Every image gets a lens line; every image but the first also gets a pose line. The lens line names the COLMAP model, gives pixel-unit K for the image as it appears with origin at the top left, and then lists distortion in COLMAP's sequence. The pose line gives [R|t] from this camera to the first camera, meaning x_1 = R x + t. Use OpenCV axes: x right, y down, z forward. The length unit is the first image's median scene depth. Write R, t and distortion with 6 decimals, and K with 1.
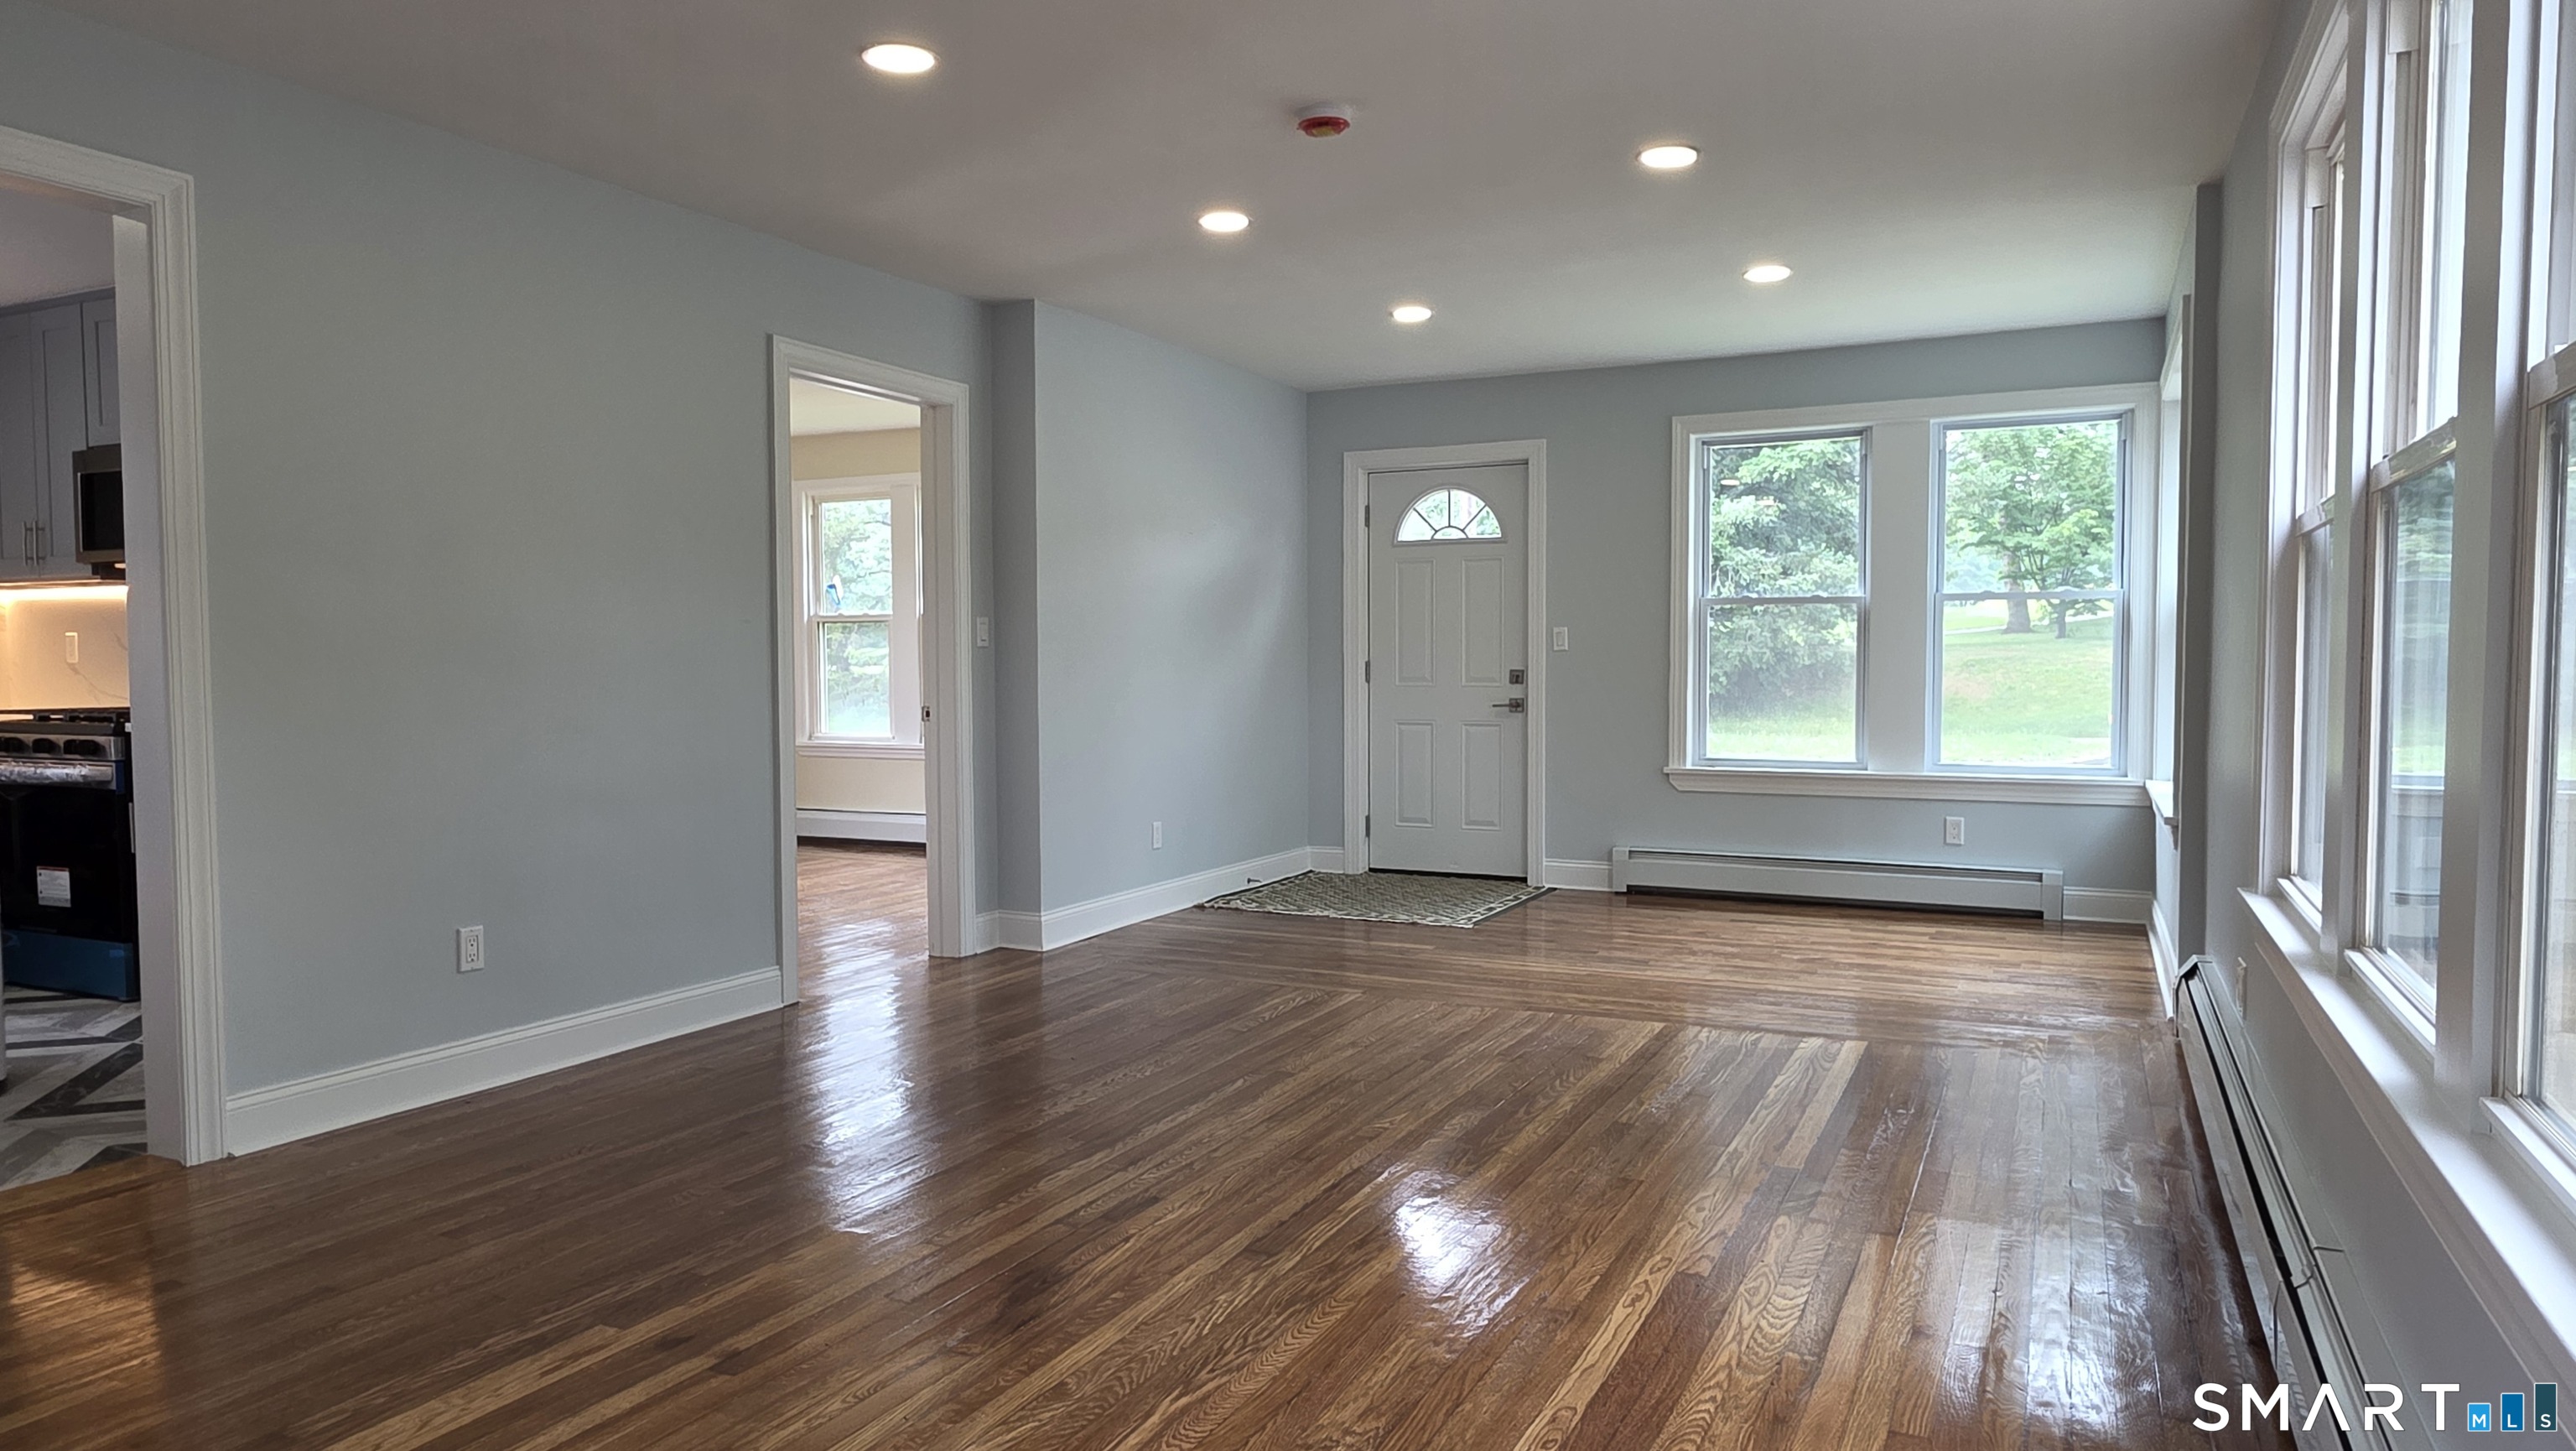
lens RADIAL K [[1583.2, 0, 1299.5], [0, 1583.2, 729.3], [0, 0, 1]] dist [0.005010, -0.002312]
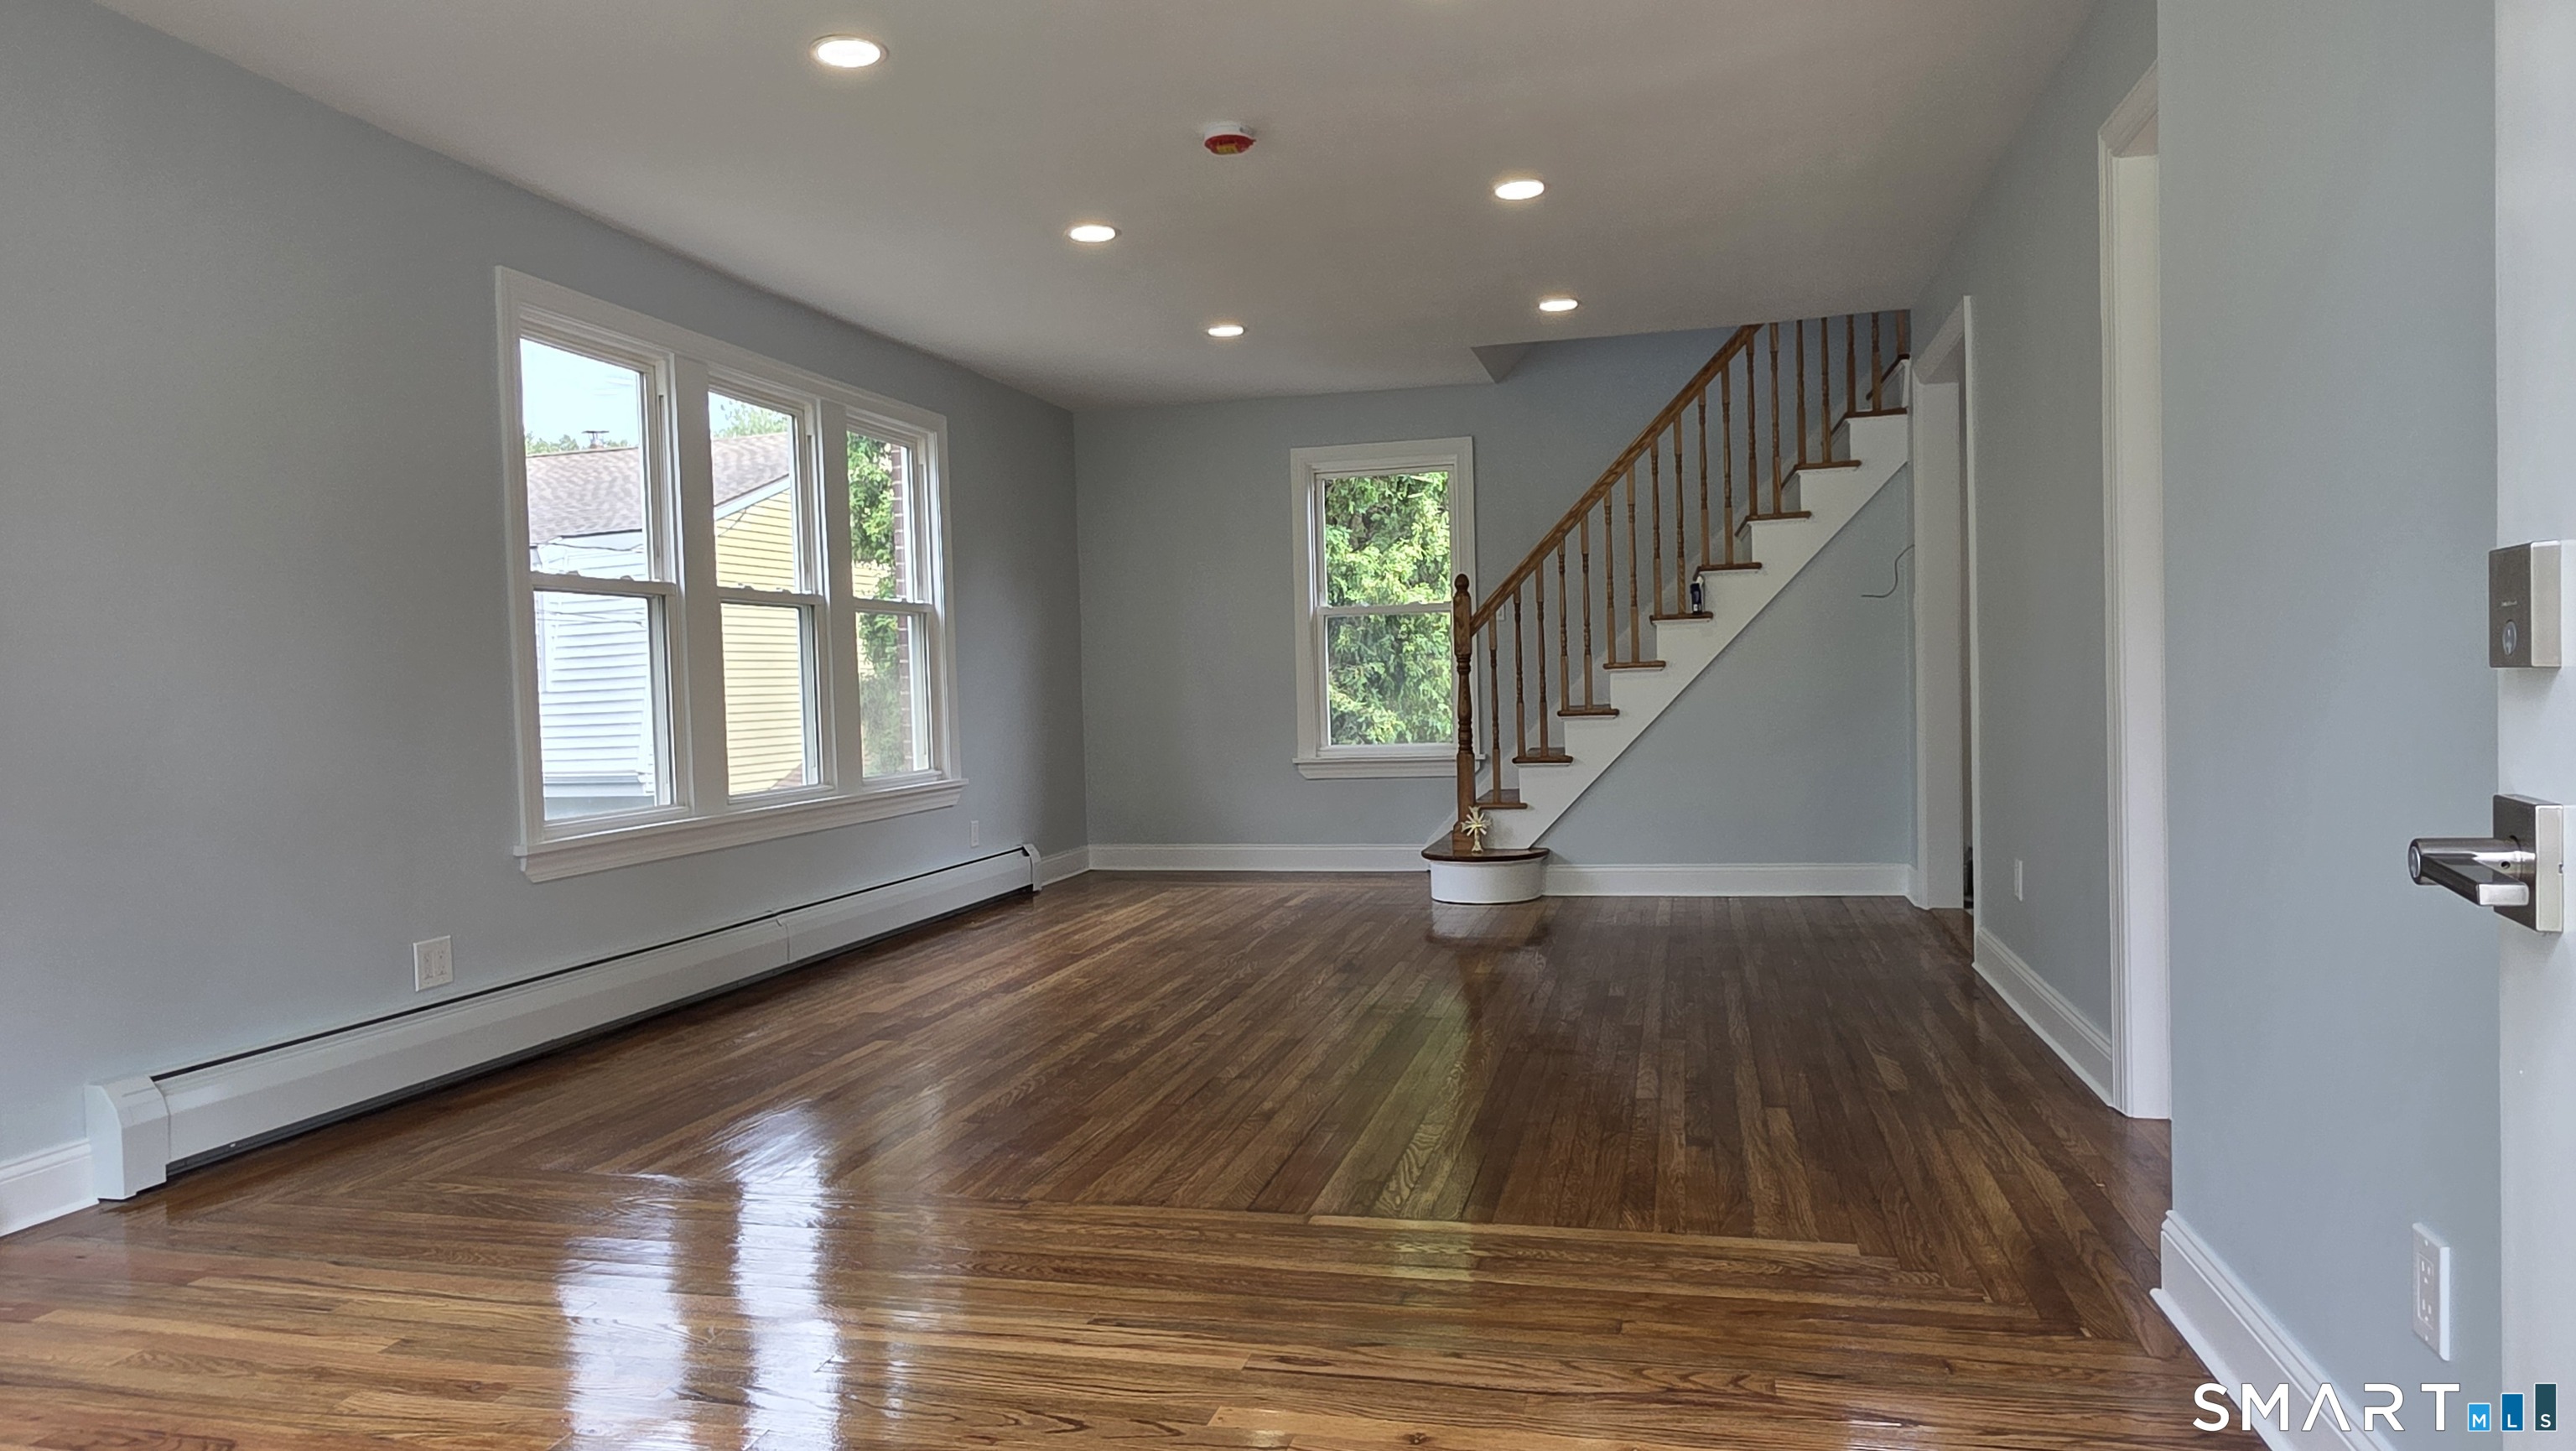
lens RADIAL K [[1588.0, 0, 1288.0], [0, 1588.0, 725.5], [0, 0, 1]] dist [0.005390, 0.001172]
pose [[-0.978564, 0.040761, -0.201867, 0.114810], [0.027350, 0.997257, 0.068782, -0.034773], [0.204117, 0.061786, -0.976995, 1.143496]]
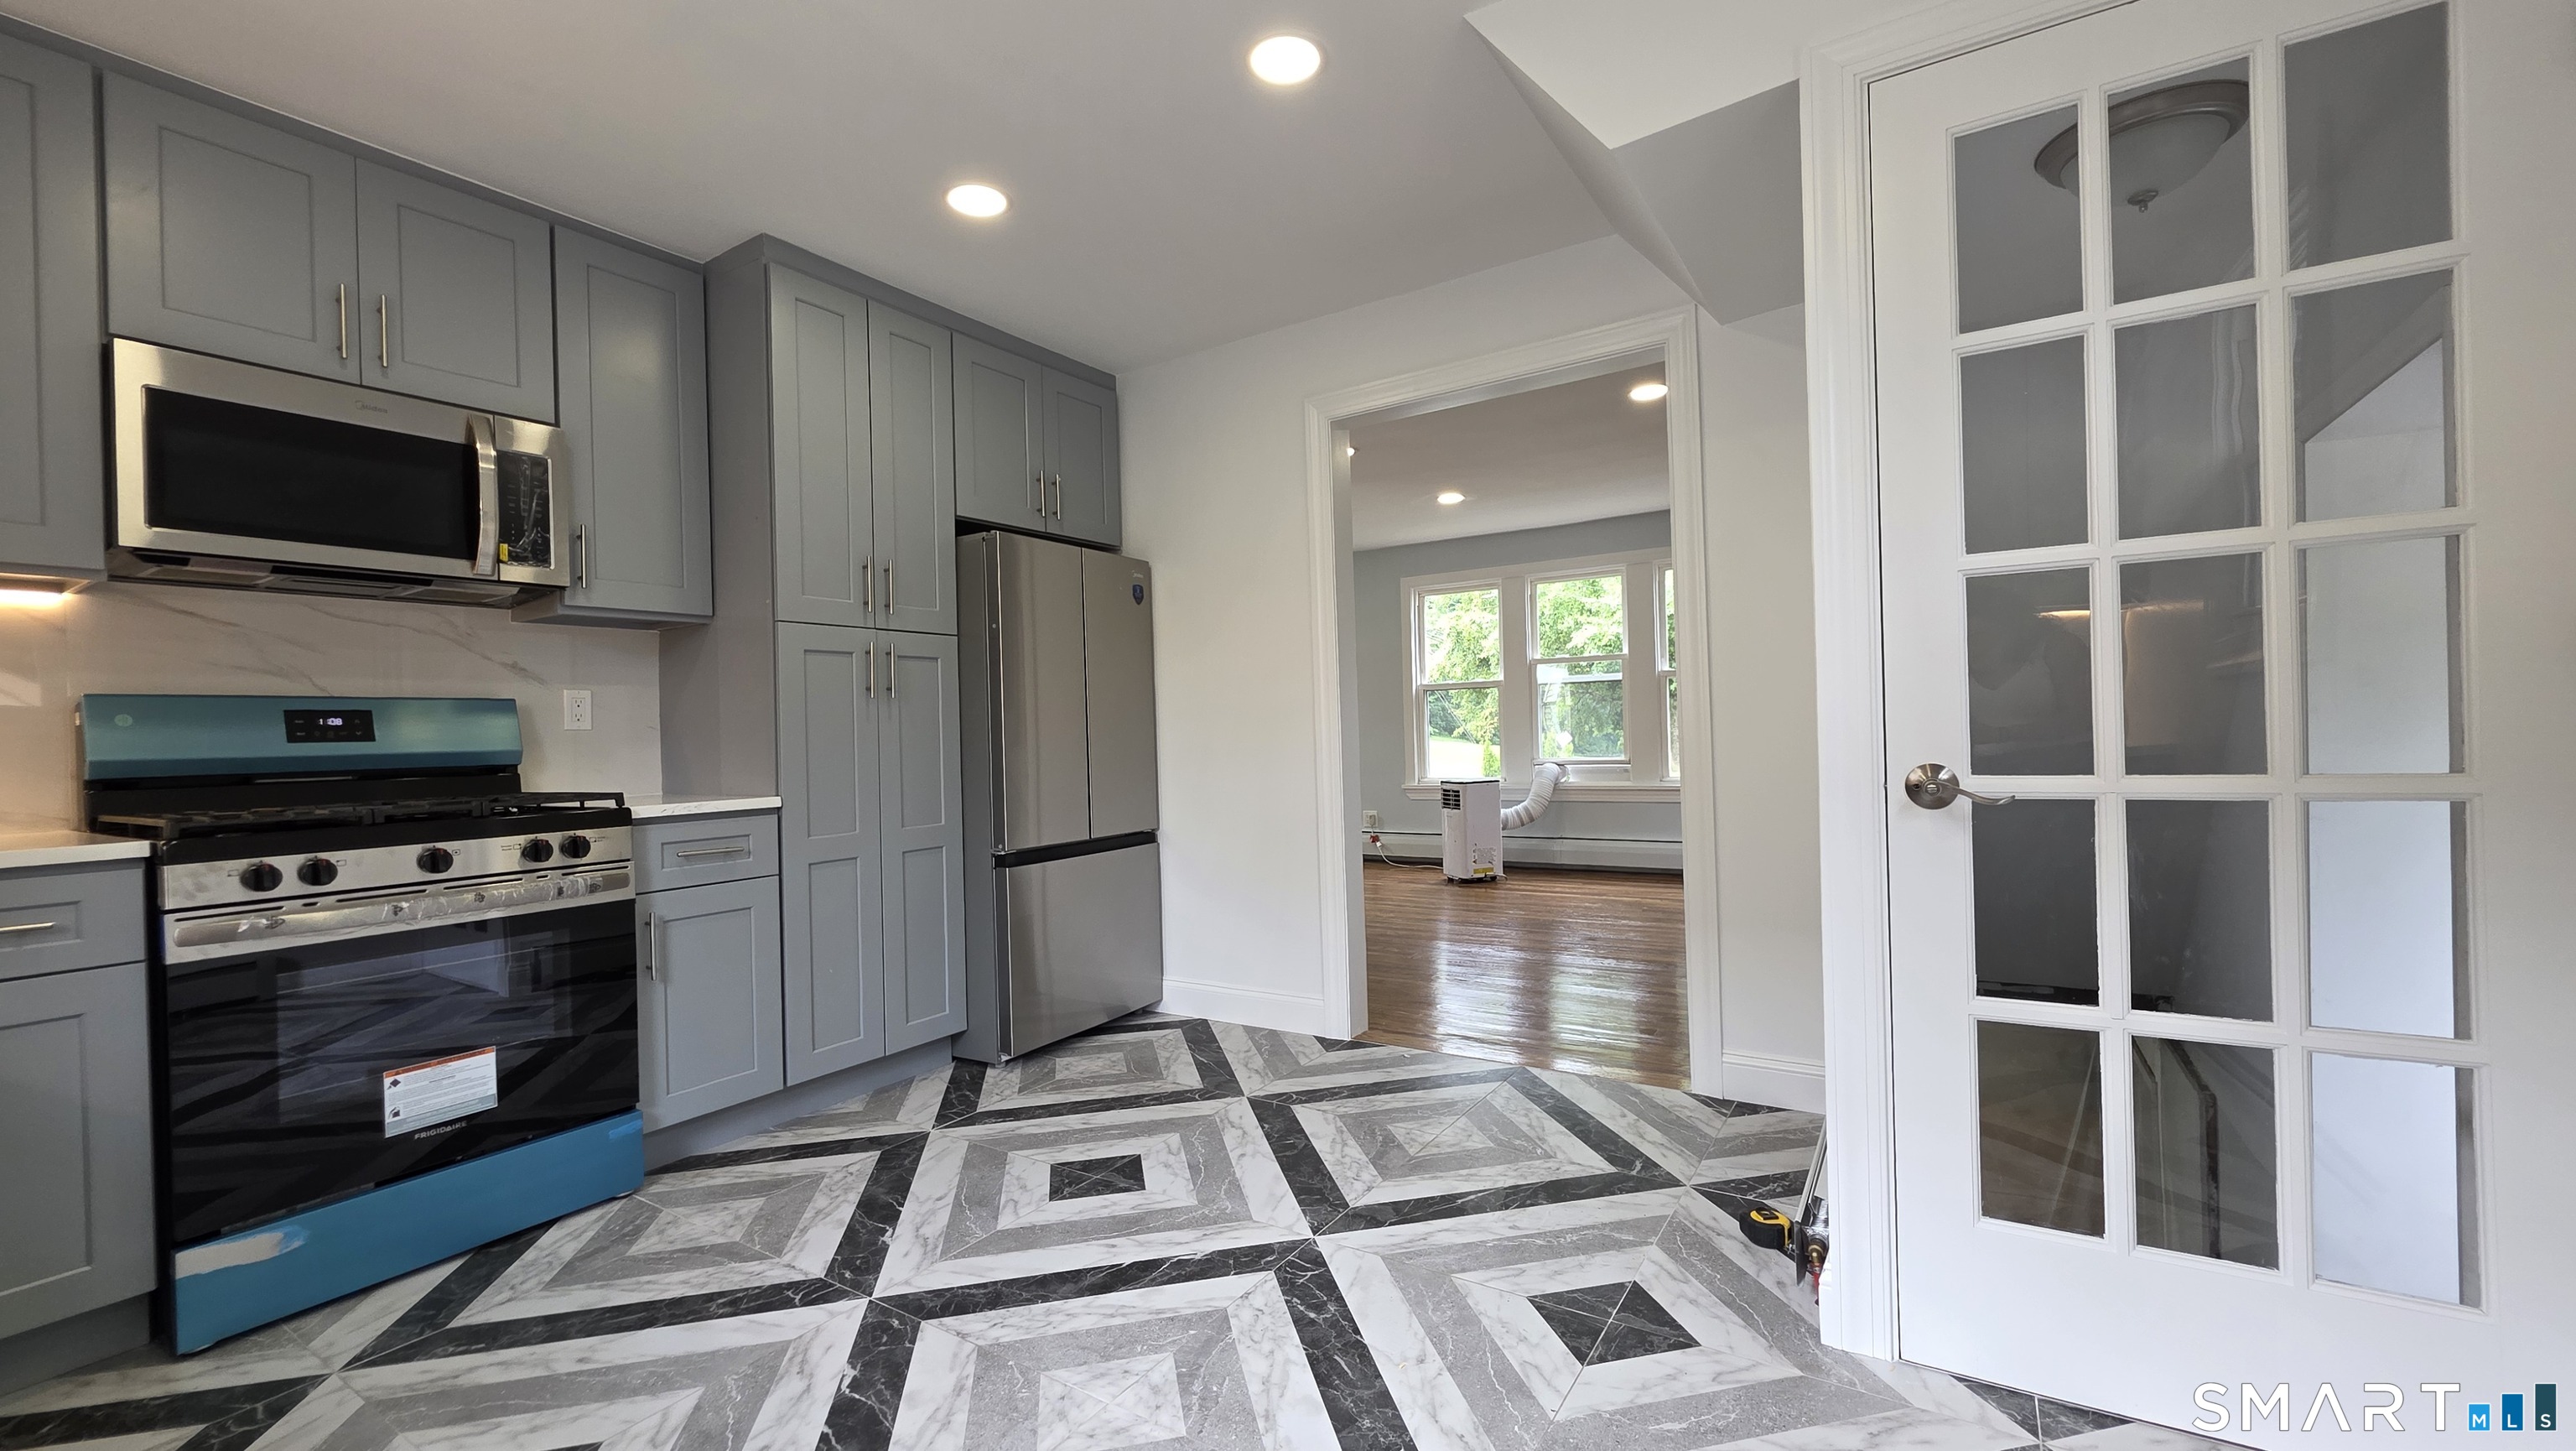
lens RADIAL K [[1034.6, 0, 1290.8], [0, 1034.6, 724.8], [0, 0, 1]] dist [0.004999, -0.000151]
pose [[0.119989, 0.007943, 0.992743, -0.875698], [0.067503, 0.997588, -0.016141, -0.006189], [-0.990478, 0.068950, 0.119163, 0.458013]]
